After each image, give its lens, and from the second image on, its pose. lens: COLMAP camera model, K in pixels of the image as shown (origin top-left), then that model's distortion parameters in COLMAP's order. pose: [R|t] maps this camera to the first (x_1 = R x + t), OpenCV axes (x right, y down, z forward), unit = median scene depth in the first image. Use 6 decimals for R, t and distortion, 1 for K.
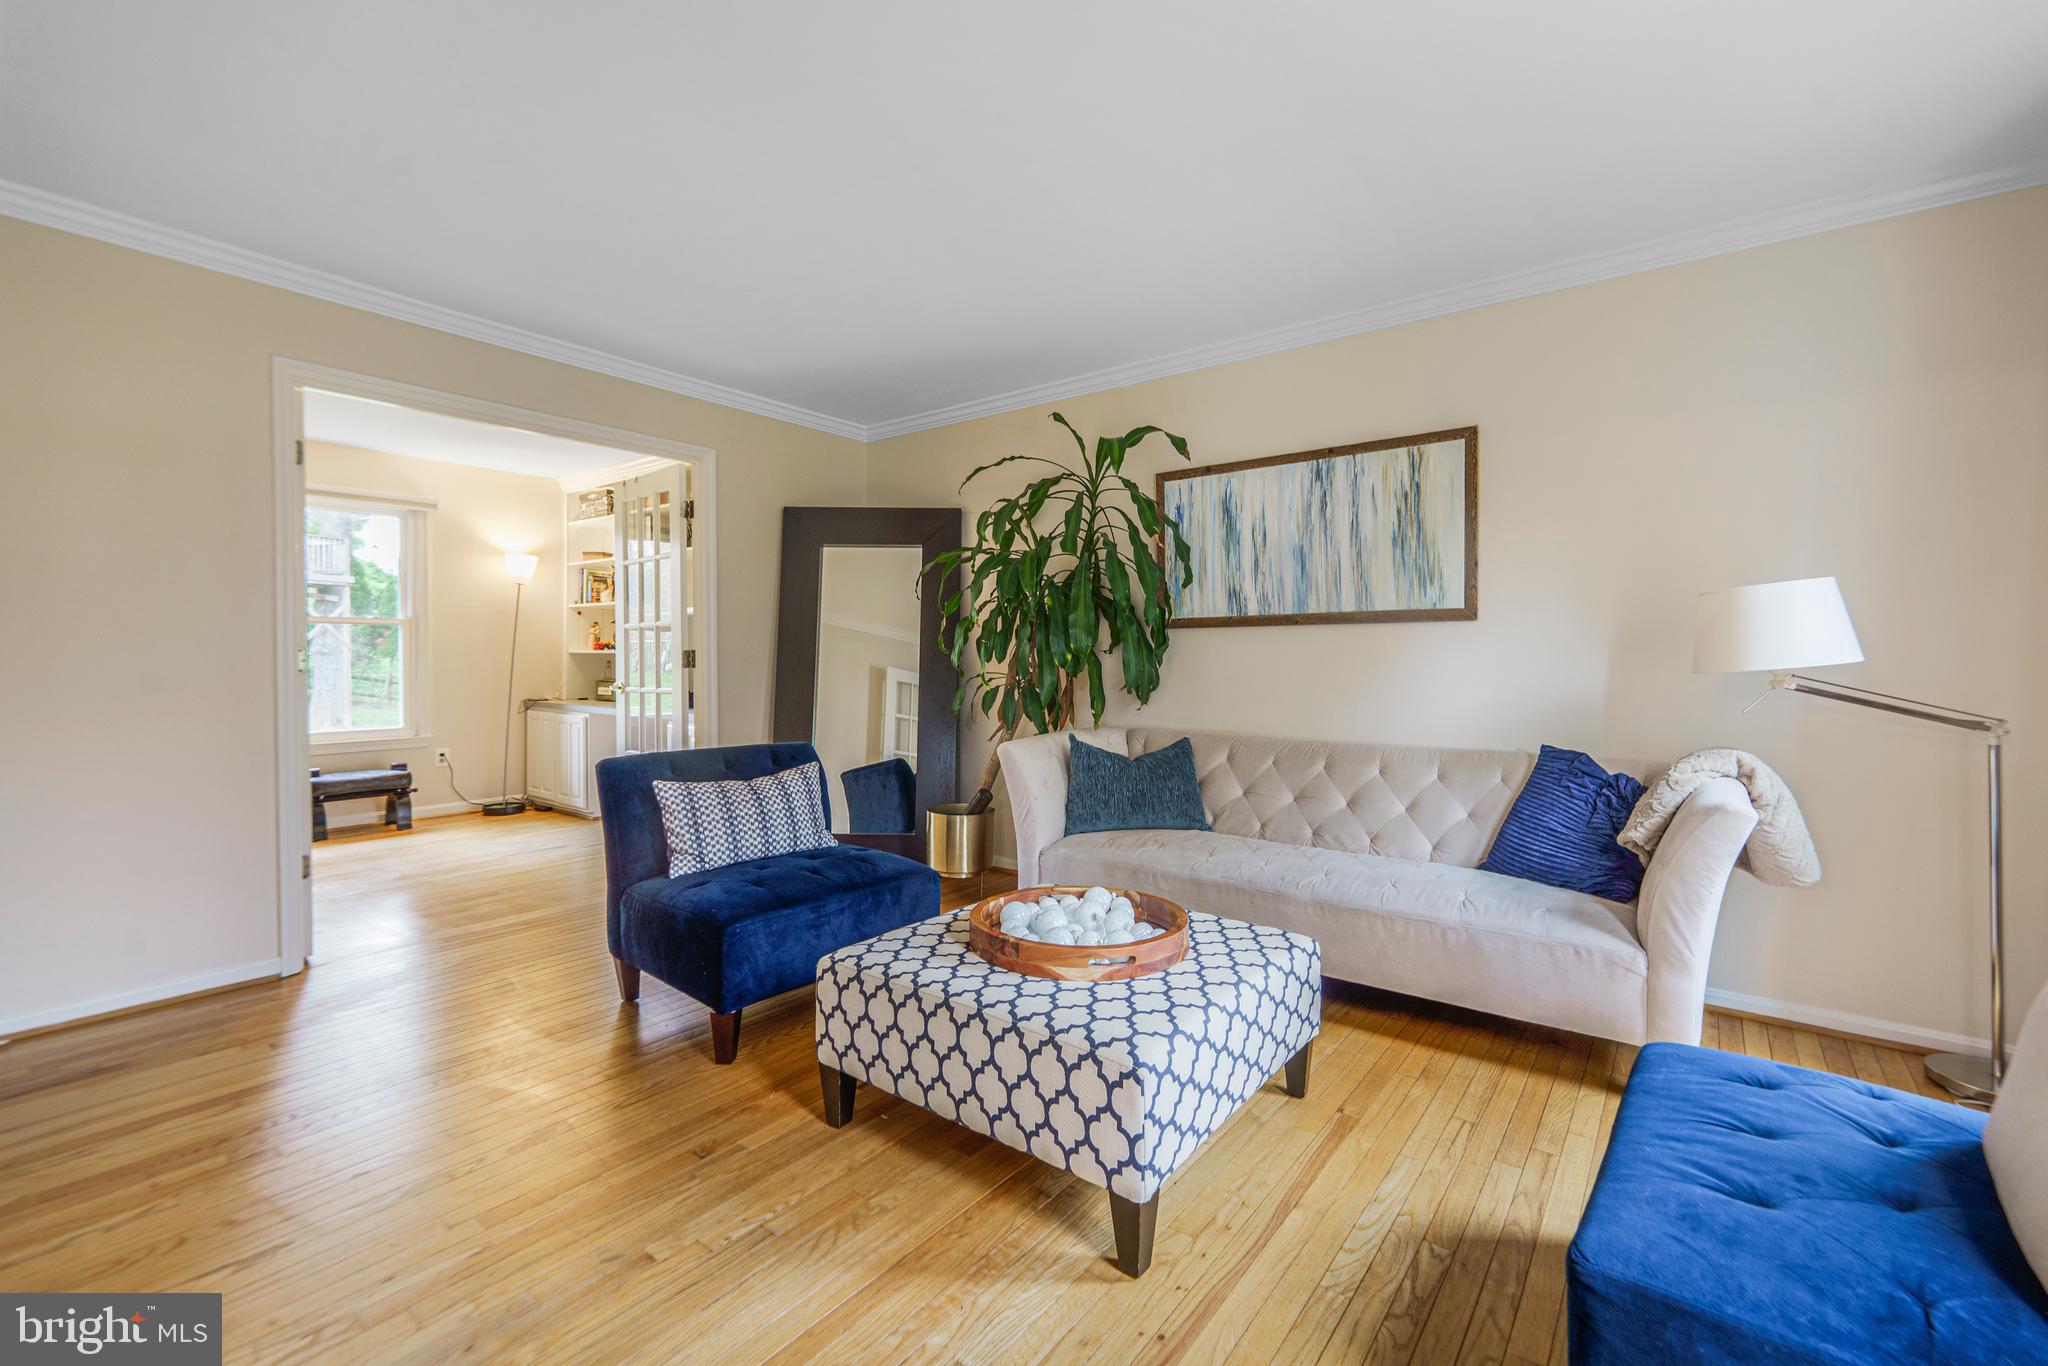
lens RADIAL K [[869.4, 0, 1032.1], [0, 869.4, 676.3], [0, 0, 1]] dist [0.005451, -0.000621]
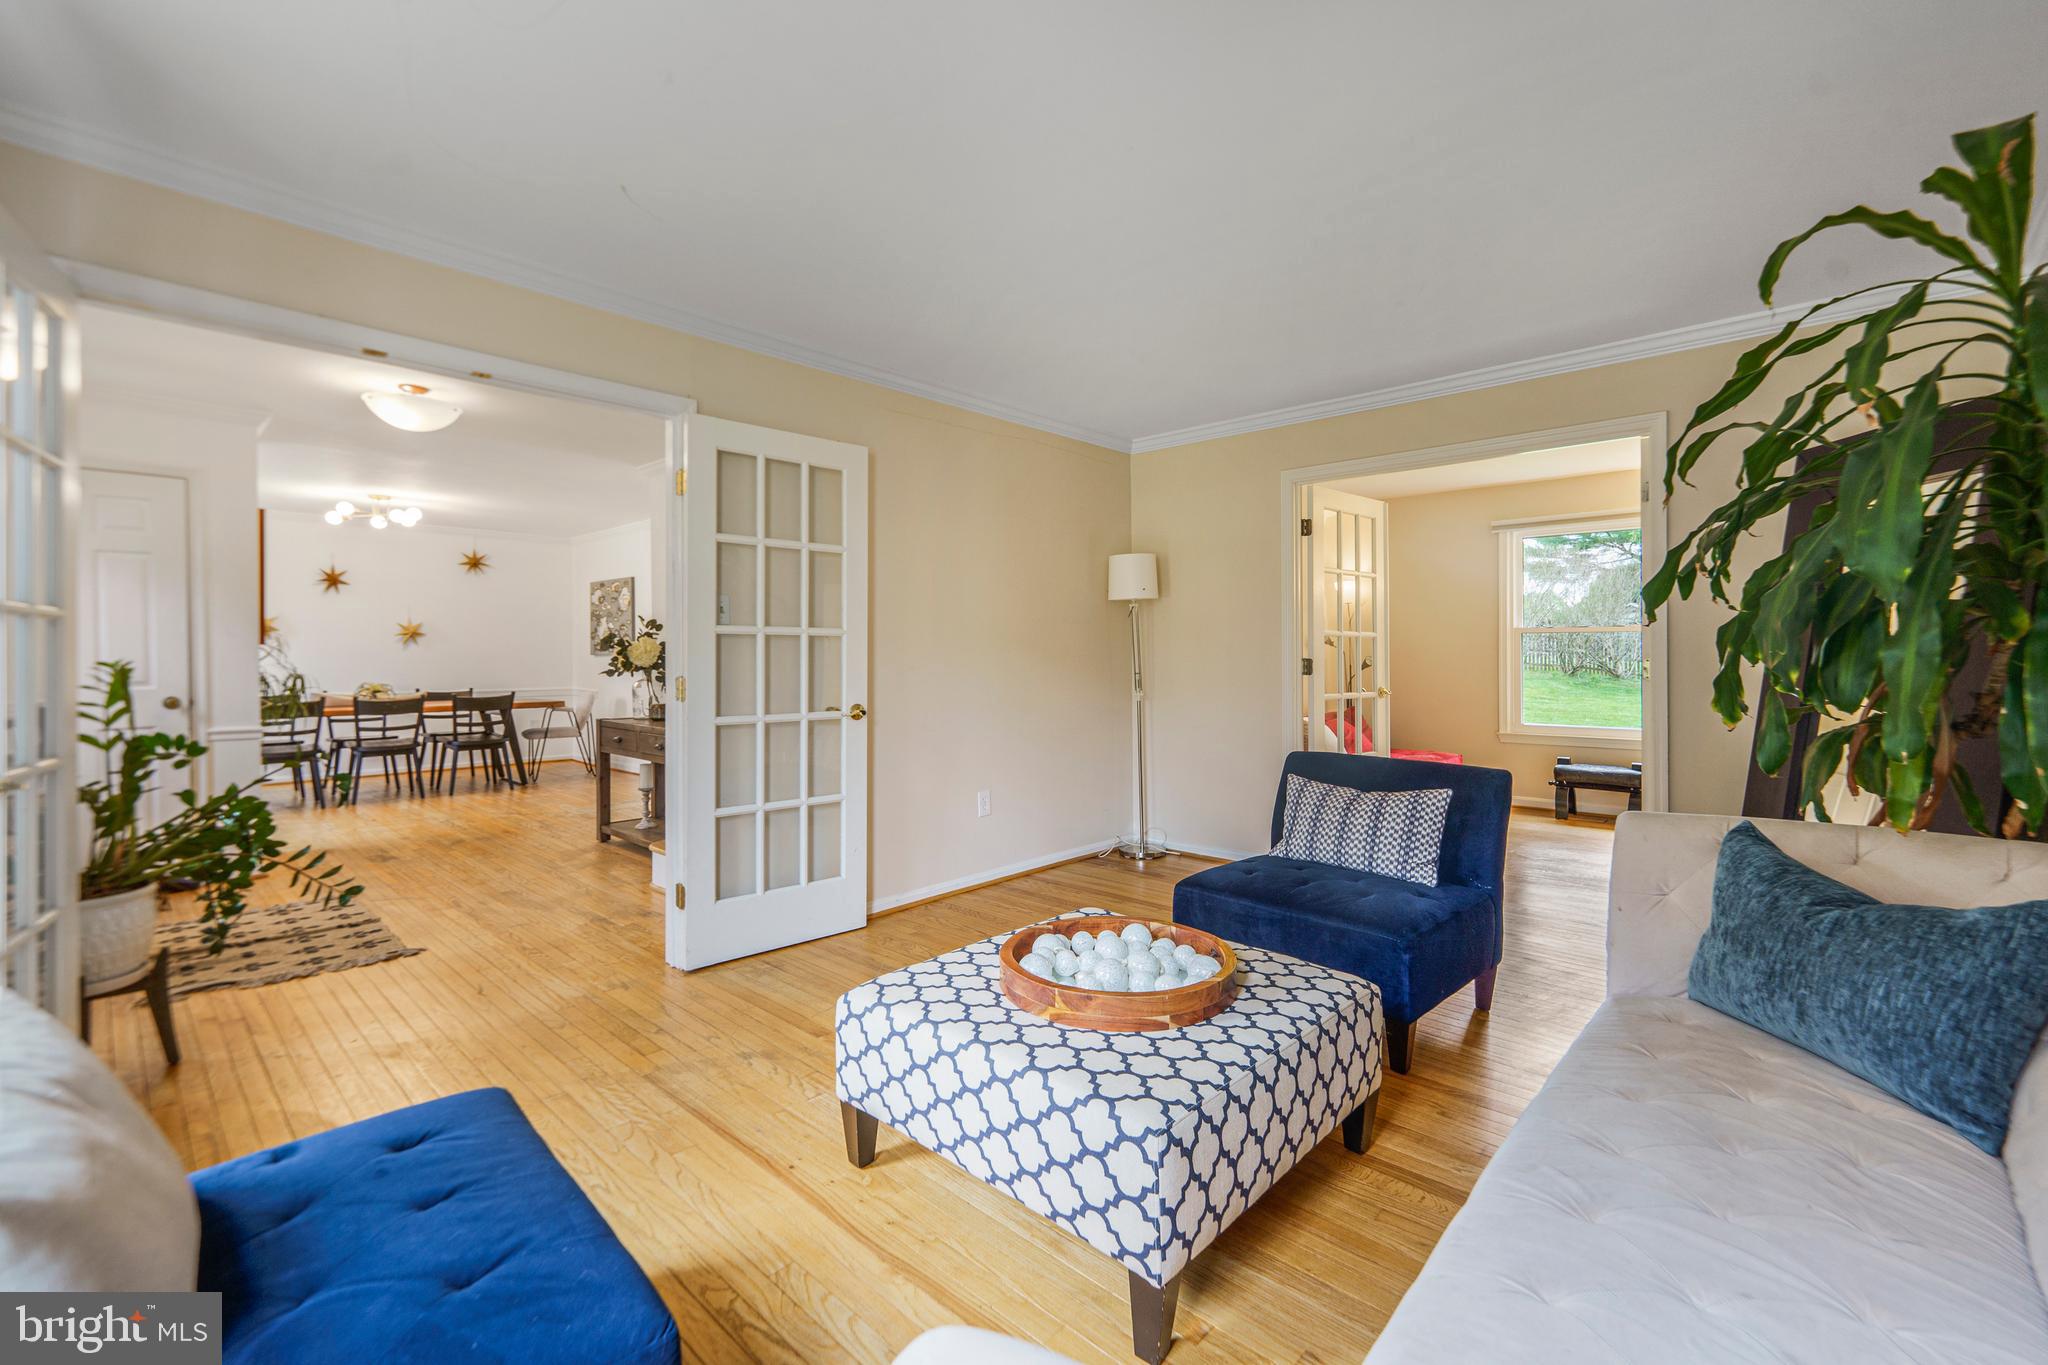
lens RADIAL K [[869.4, 0, 1032.1], [0, 869.4, 649.0], [0, 0, 1]] dist [0.005451, -0.000621]
pose [[-0.080495, -0.001568, -0.996754, 0.387543], [-0.021703, 0.999764, 0.000180, -0.023127], [0.996519, 0.021647, -0.080511, 0.365354]]
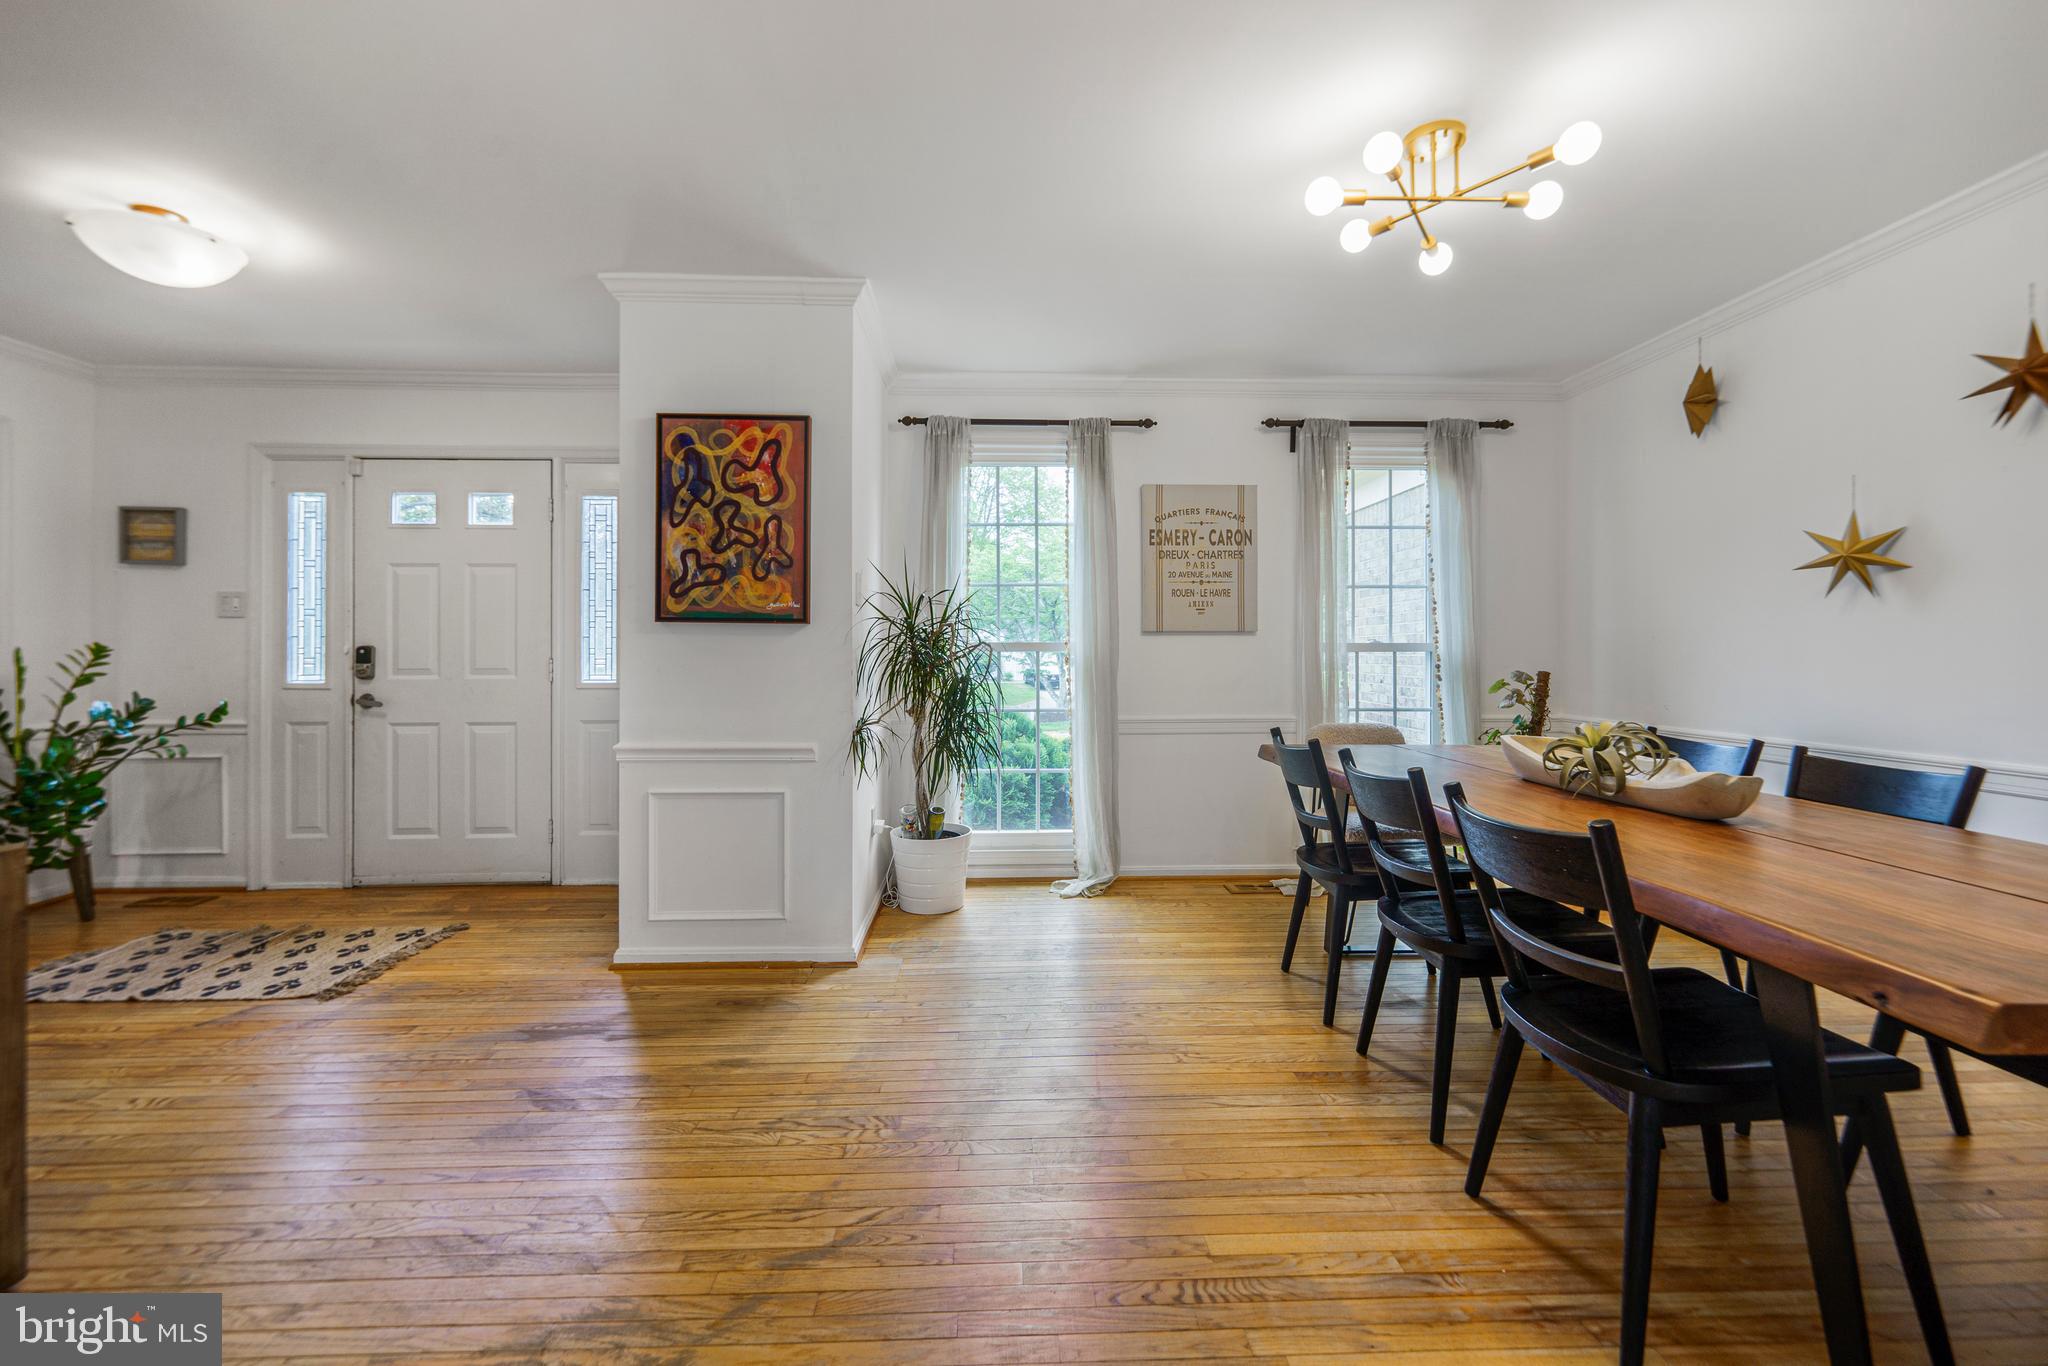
lens RADIAL K [[869.4, 0, 1028.6], [0, 869.4, 656.7], [0, 0, 1]] dist [0.005451, -0.000621]
pose [[-0.644197, -0.001913, 0.764857, -0.978149], [0.017138, 0.999710, 0.016935, 0.007648], [-0.764668, 0.024018, -0.643977, -0.265366]]
